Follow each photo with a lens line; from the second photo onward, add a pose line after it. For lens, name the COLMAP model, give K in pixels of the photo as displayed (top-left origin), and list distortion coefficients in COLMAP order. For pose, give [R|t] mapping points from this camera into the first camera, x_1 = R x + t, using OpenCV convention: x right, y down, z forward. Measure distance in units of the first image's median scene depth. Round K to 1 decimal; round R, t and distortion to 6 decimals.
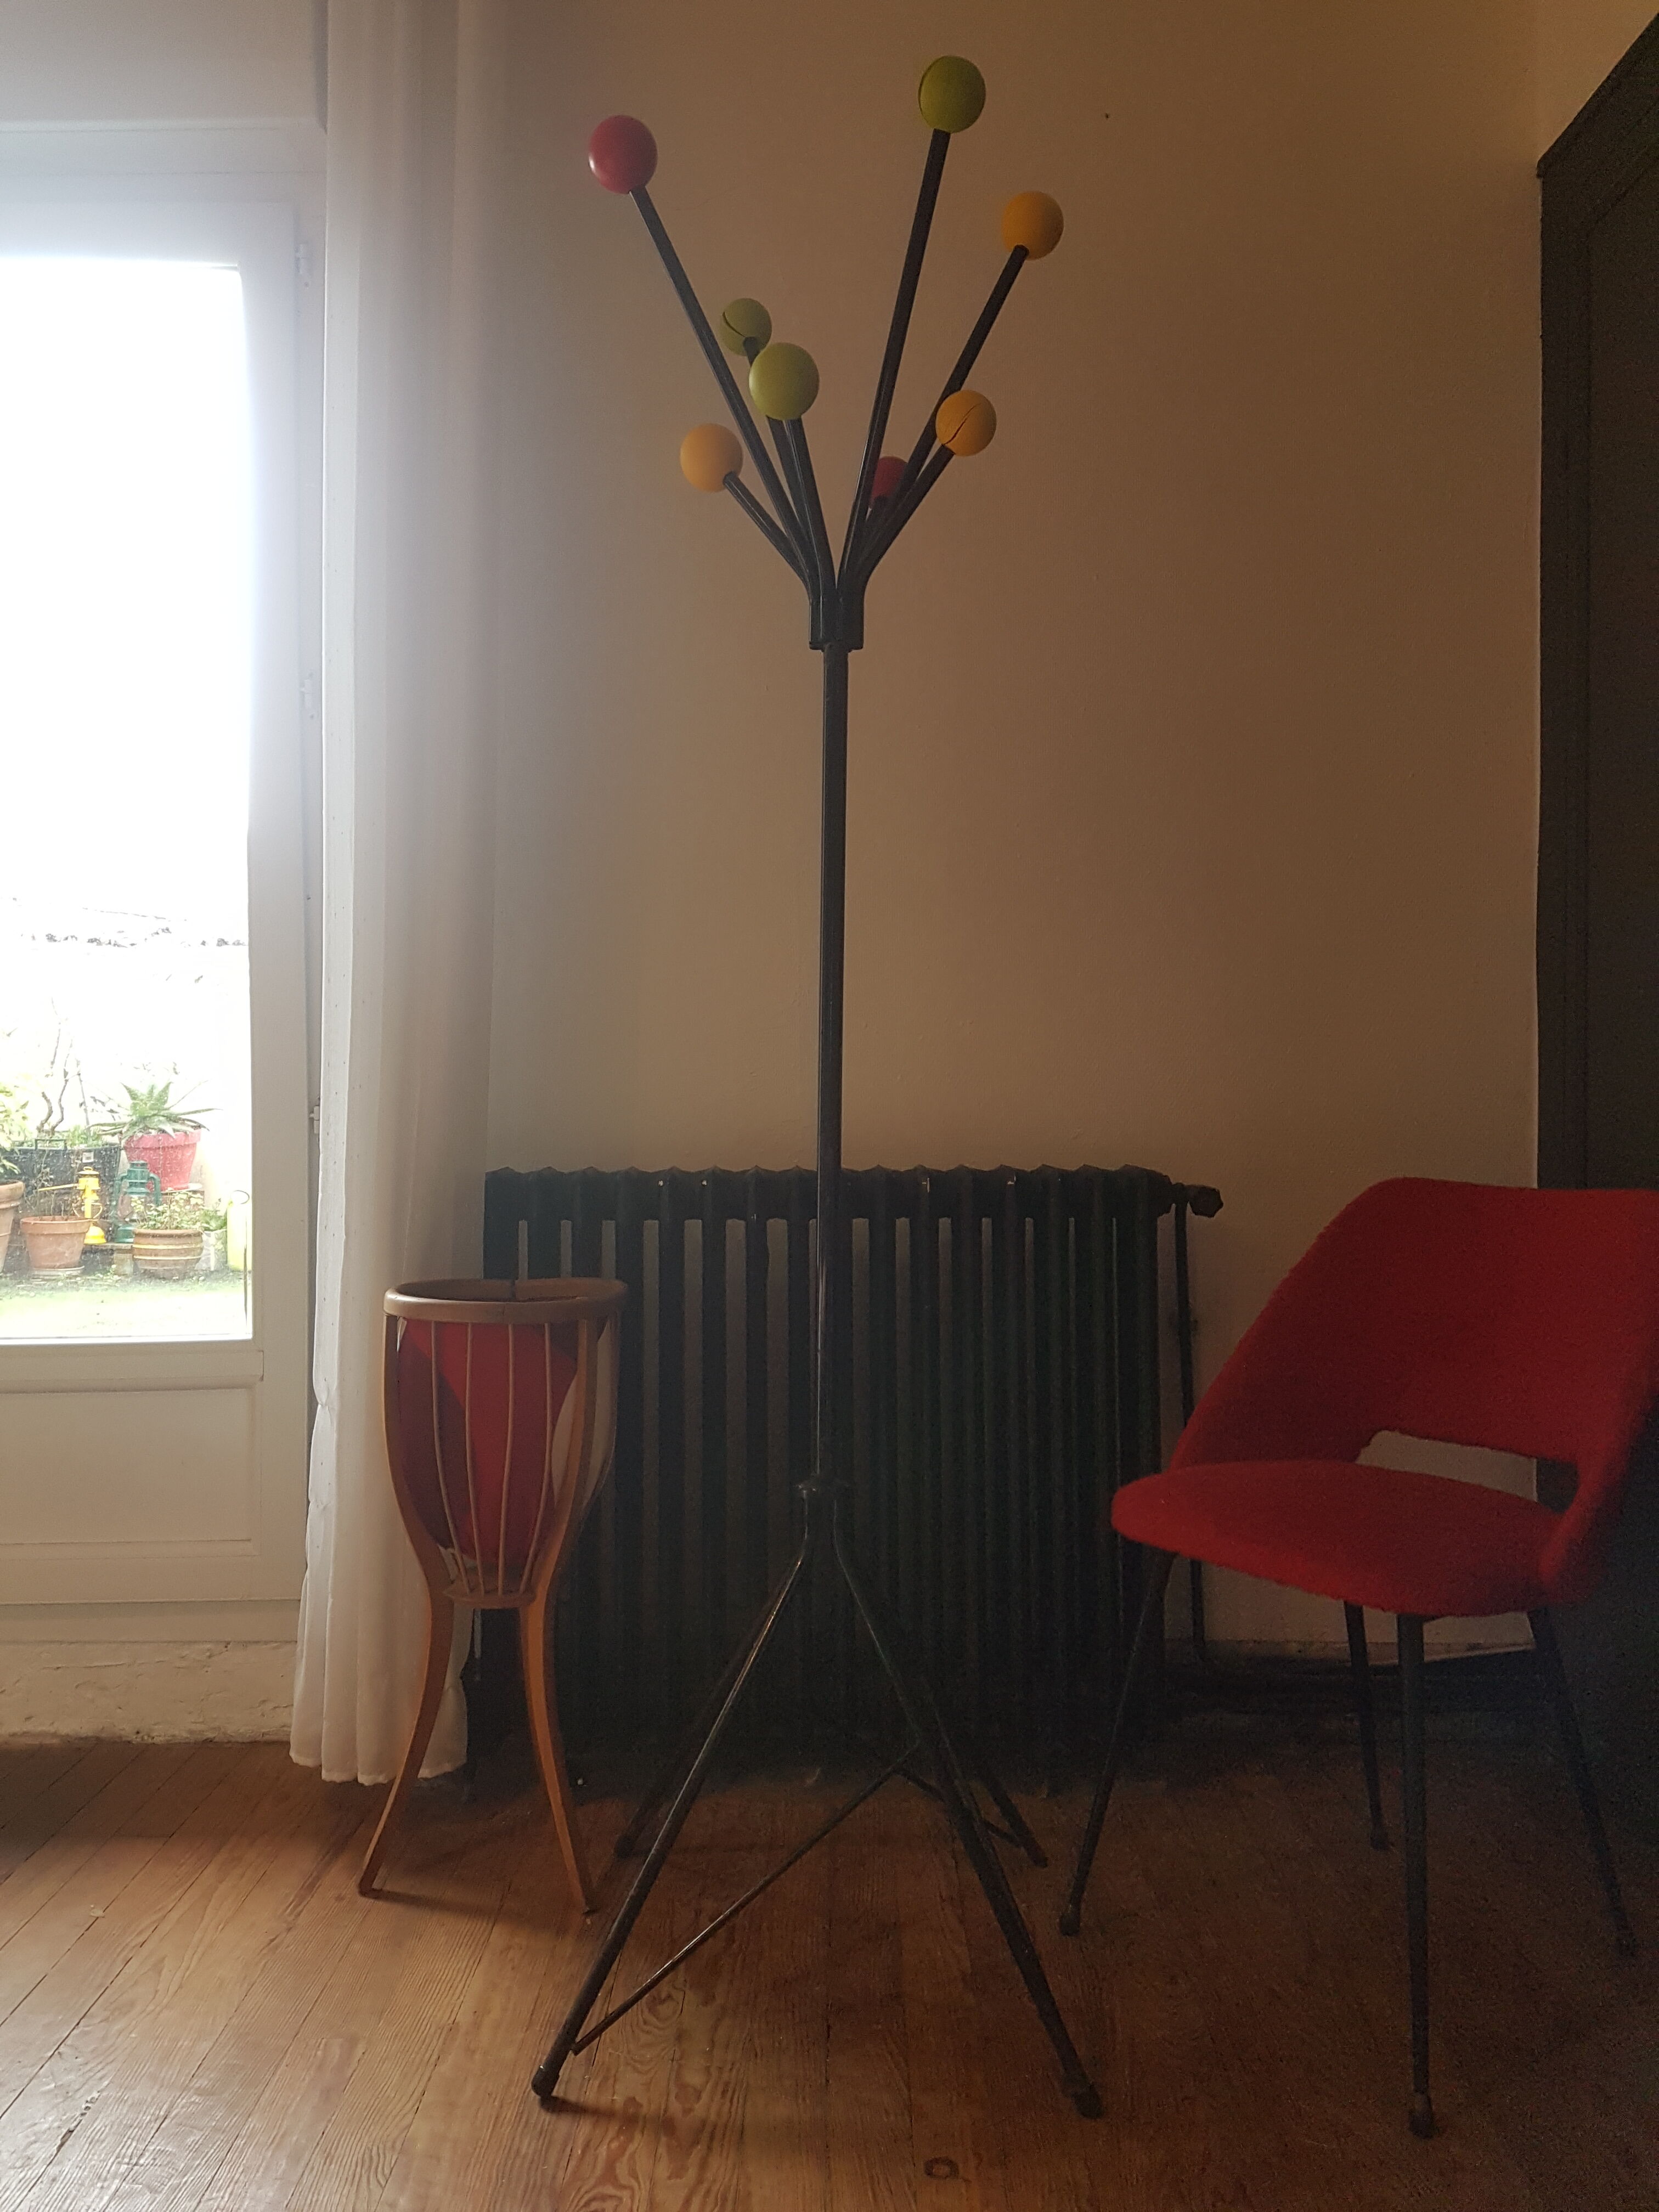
lens RADIAL K [[1728.1, 0, 829.5], [0, 1728.1, 1106.0], [0, 0, 1]] dist [0.051207, -0.063399]
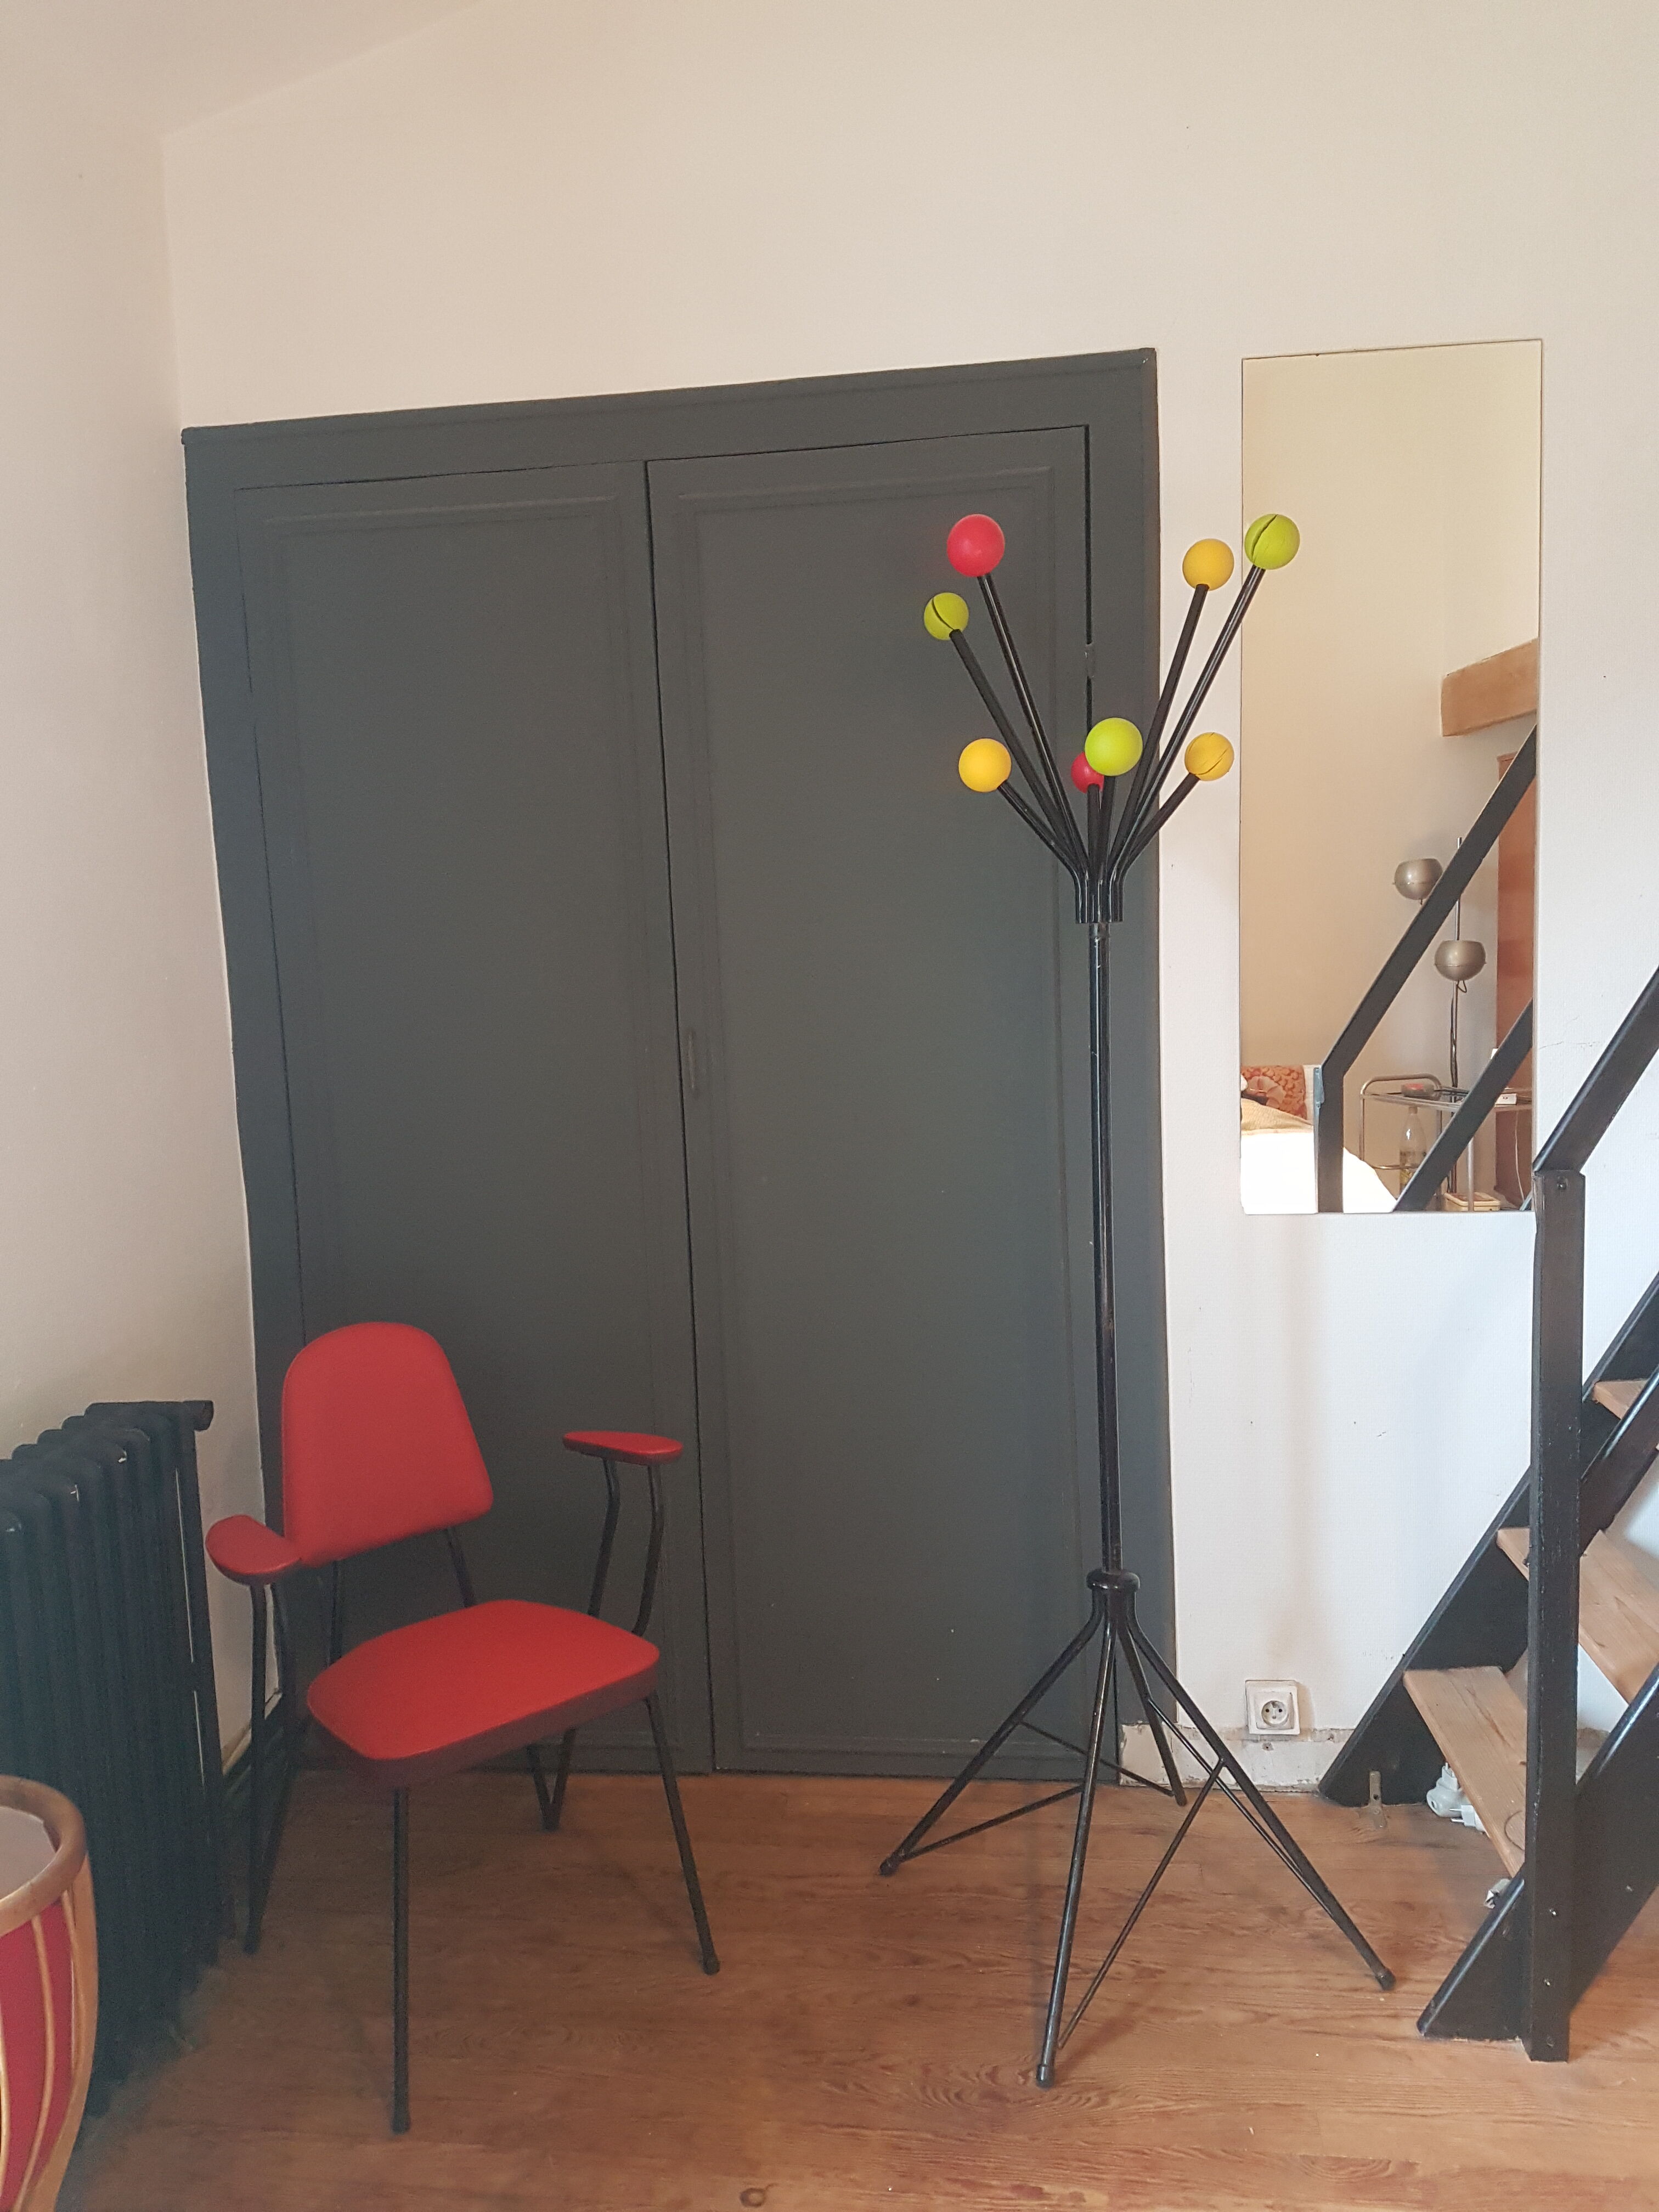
lens RADIAL K [[1718.8, 0, 830.5], [0, 1718.8, 1123.0], [0, 0, 1]] dist [0.088980, -0.108957]
pose [[0.128277, -0.132534, 0.982843, -0.908833], [0.041945, 0.990868, 0.128142, -0.290866], [-0.990851, 0.024788, 0.132665, 0.611456]]
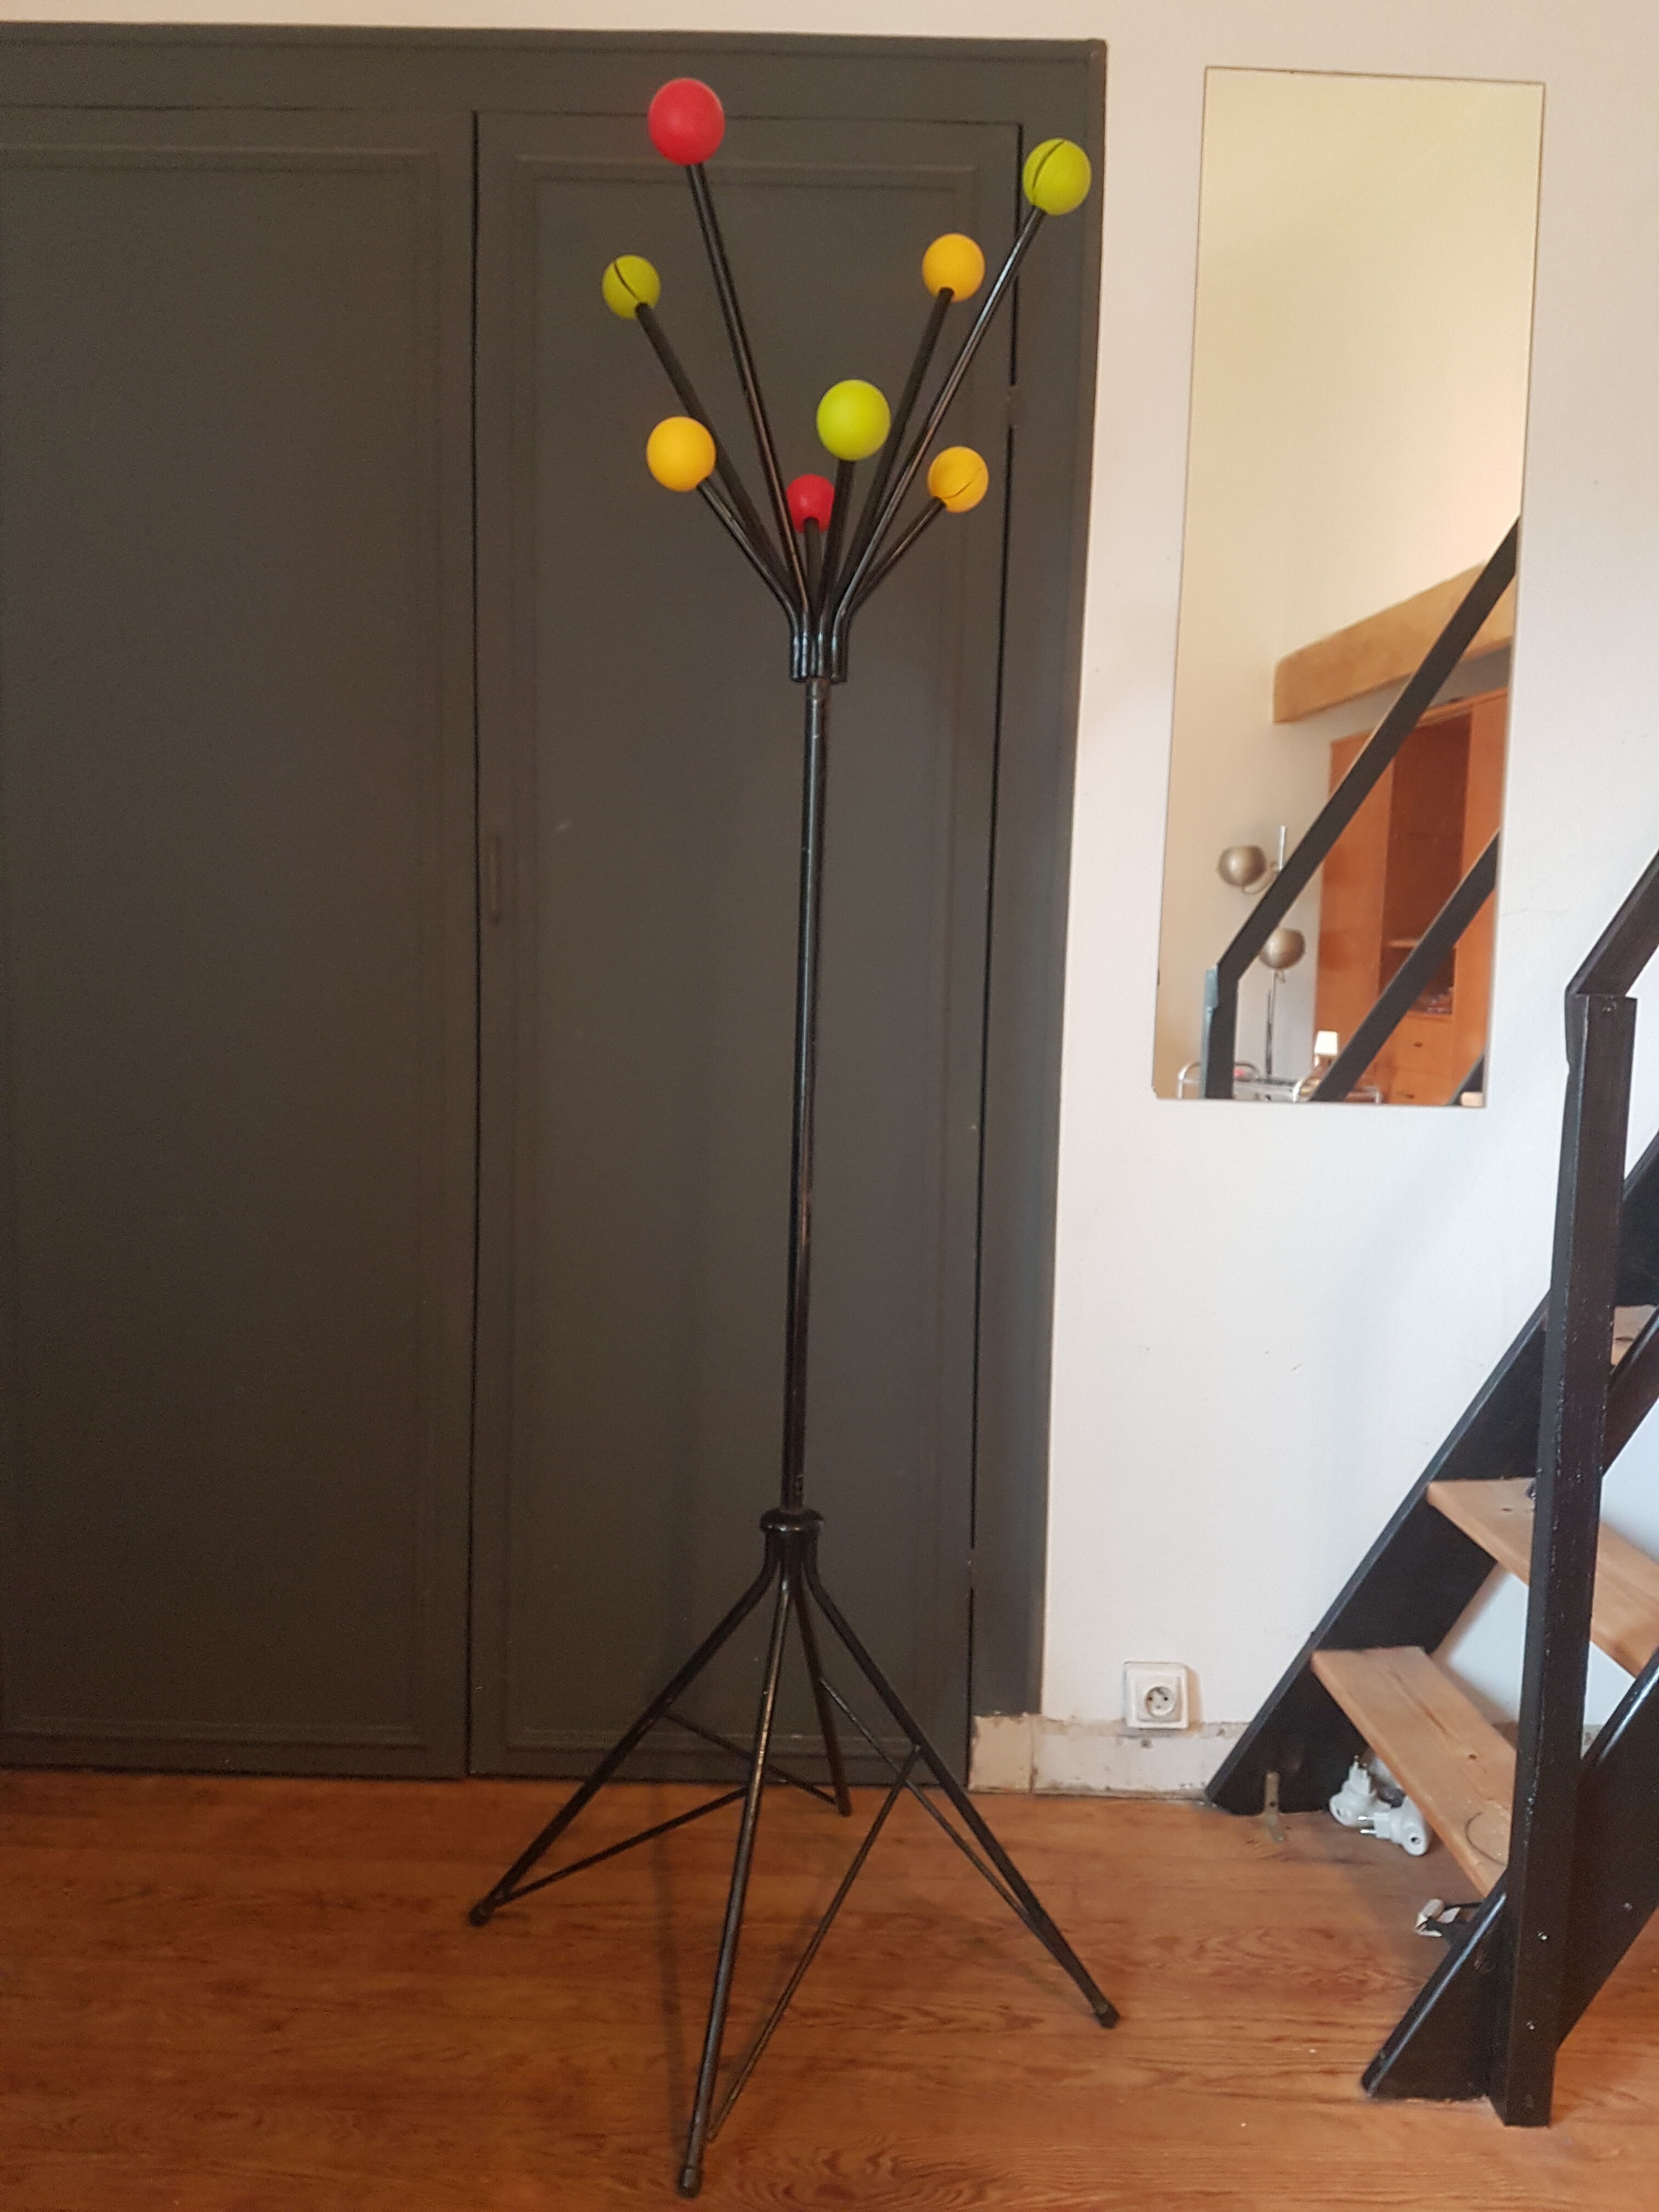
lens RADIAL K [[1723.0, 0, 822.4], [0, 1723.0, 1097.1], [0, 0, 1]] dist [0.077098, -0.105008]
pose [[0.009091, -0.095797, 0.995359, -0.656571], [-0.022809, 0.995122, 0.095982, -0.125277], [-0.999699, -0.023575, 0.006862, 0.686816]]
